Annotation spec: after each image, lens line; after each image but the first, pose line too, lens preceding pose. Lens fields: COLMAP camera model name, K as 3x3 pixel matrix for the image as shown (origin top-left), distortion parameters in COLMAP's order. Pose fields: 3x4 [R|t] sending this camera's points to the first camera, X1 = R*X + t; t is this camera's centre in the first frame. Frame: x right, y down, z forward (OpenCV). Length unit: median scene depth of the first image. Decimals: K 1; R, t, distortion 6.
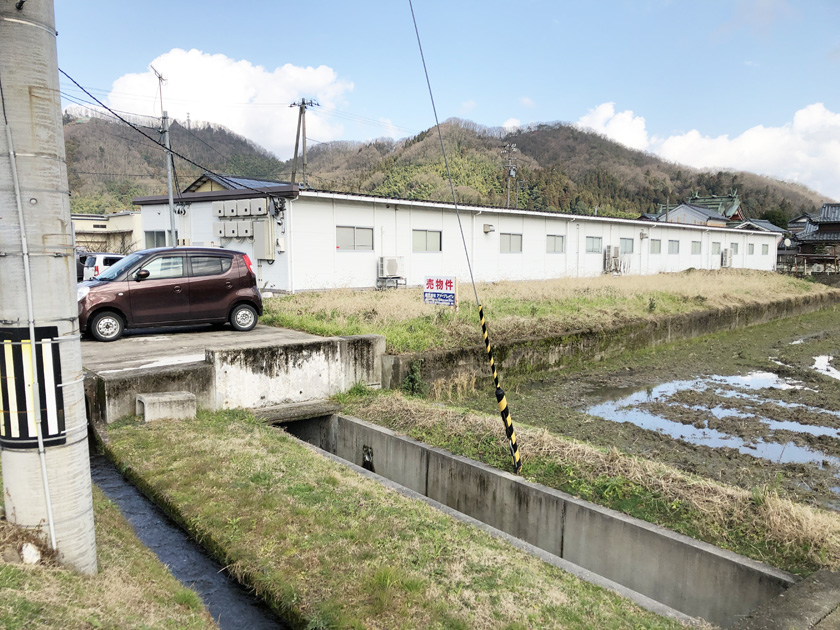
lens RADIAL K [[671.1, 0, 420.0], [0, 671.1, 332.3], [0, 0, 1]] dist [0.071341, -0.077519]
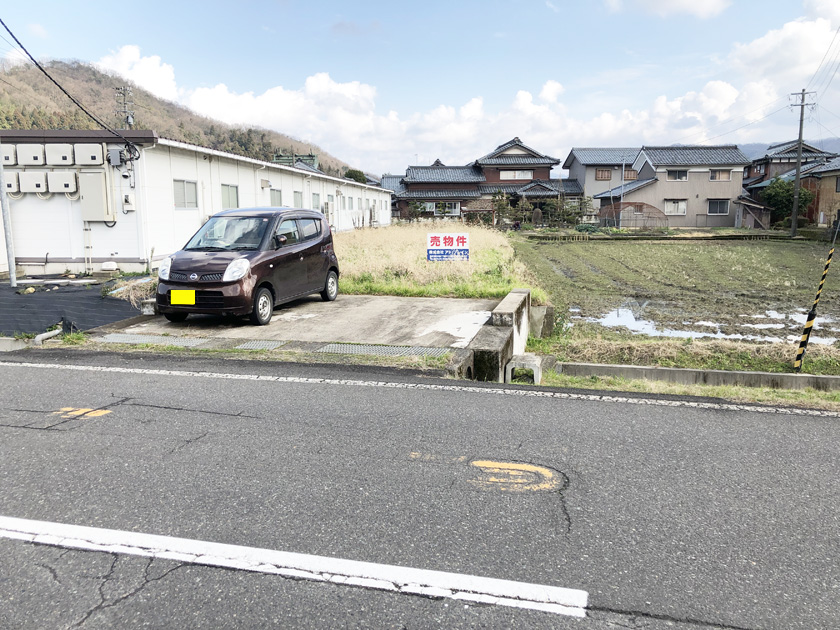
lens RADIAL K [[696.2, 0, 420.0], [0, 696.2, 315.0], [0, 0, 1]] dist [0.049407, -0.065246]
pose [[0.795032, -0.102912, 0.597773, -0.409571], [0.082914, 0.994690, 0.060970, -0.017049], [-0.600873, 0.001091, 0.799344, 0.111030]]
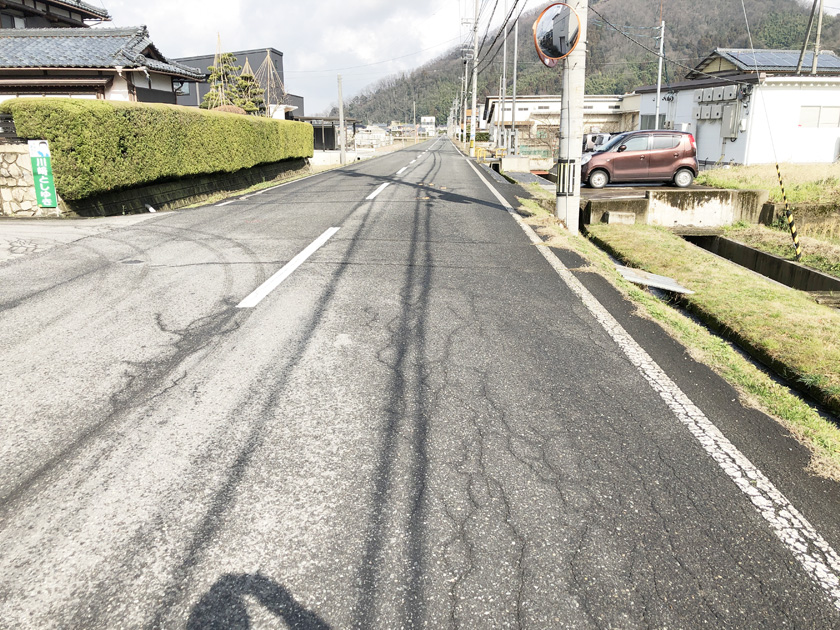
lens RADIAL K [[696.2, 0, 420.0], [0, 696.2, 315.0], [0, 0, 1]] dist [0.049407, -0.065246]
pose [[0.765357, 0.154481, -0.624791, 0.170978], [-0.065673, 0.984445, 0.162959, 0.034146], [0.640246, -0.083690, 0.763597, -0.323946]]
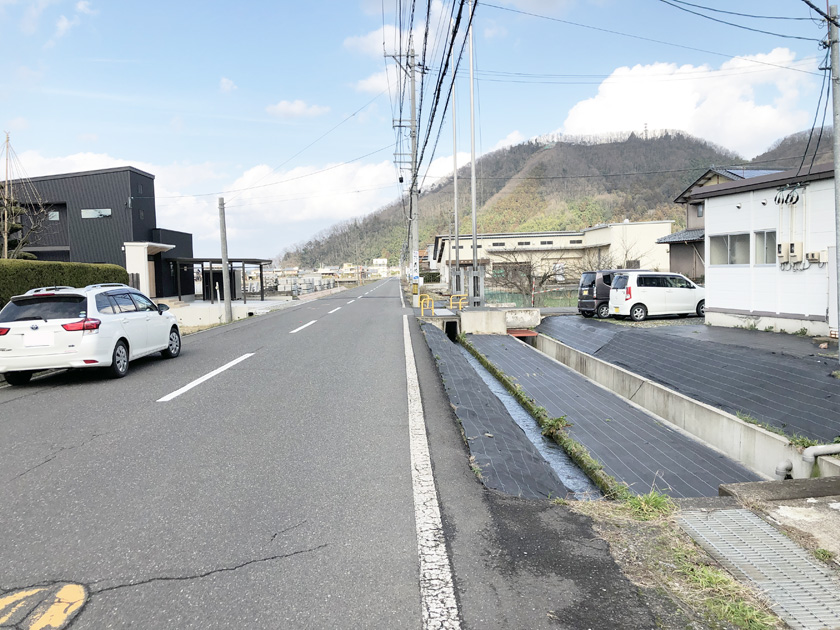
lens RADIAL K [[696.2, 0, 420.0], [0, 696.2, 315.0], [0, 0, 1]] dist [0.049407, -0.065246]
pose [[0.805510, 0.005610, -0.592556, -0.264633], [-0.032438, 0.998873, -0.034639, -0.042290], [0.591694, 0.047123, 0.804784, 0.312451]]
